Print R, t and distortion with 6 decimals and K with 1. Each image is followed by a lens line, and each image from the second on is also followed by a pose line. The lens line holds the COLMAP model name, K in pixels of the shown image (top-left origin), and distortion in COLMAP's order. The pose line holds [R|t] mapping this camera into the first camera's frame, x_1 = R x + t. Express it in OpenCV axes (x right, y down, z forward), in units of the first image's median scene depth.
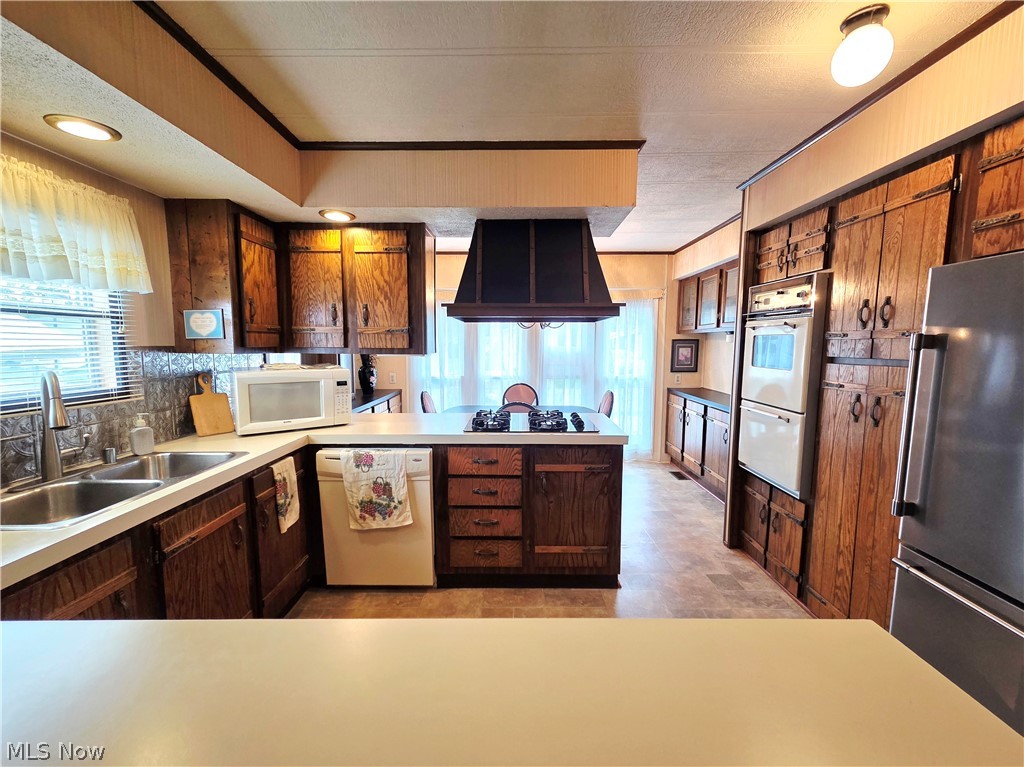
lens RADIAL K [[405.2, 0, 513.0], [0, 405.2, 384.3], [0, 0, 1]] dist [-0.017155, -0.000554]
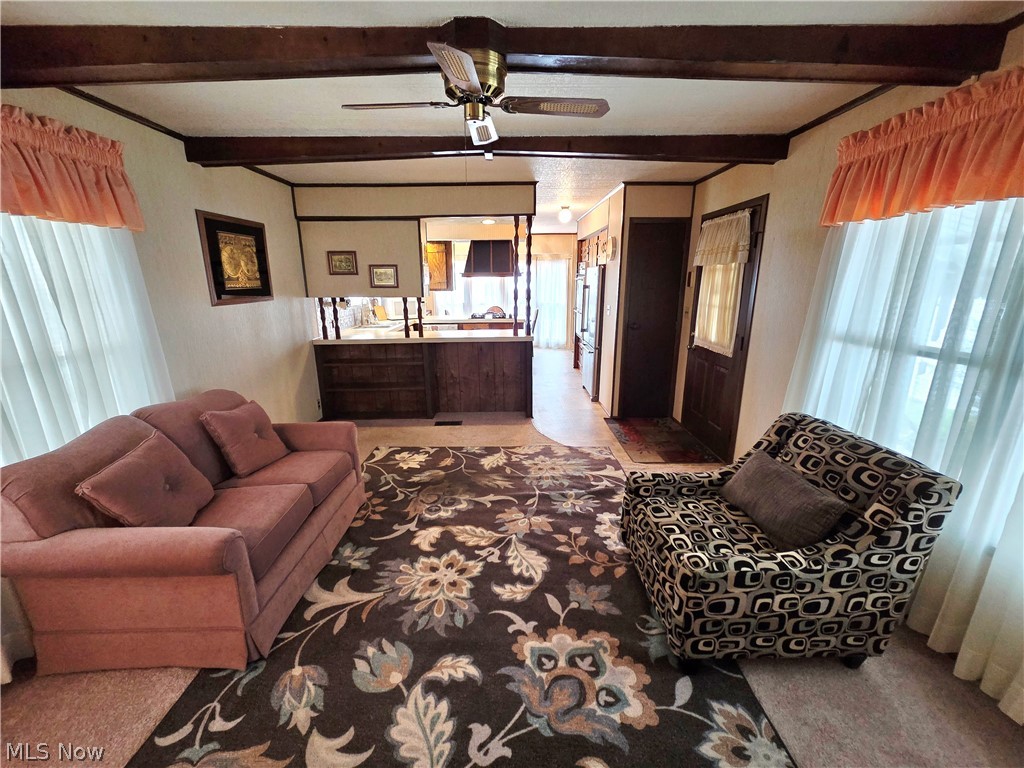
lens RADIAL K [[405.2, 0, 514.9], [0, 405.2, 384.0], [0, 0, 1]] dist [-0.017155, -0.000554]
pose [[0.999665, -0.010455, 0.023682, 0.126934], [0.006620, 0.987645, 0.156569, 0.121792], [-0.025026, -0.156359, 0.987383, -1.798280]]
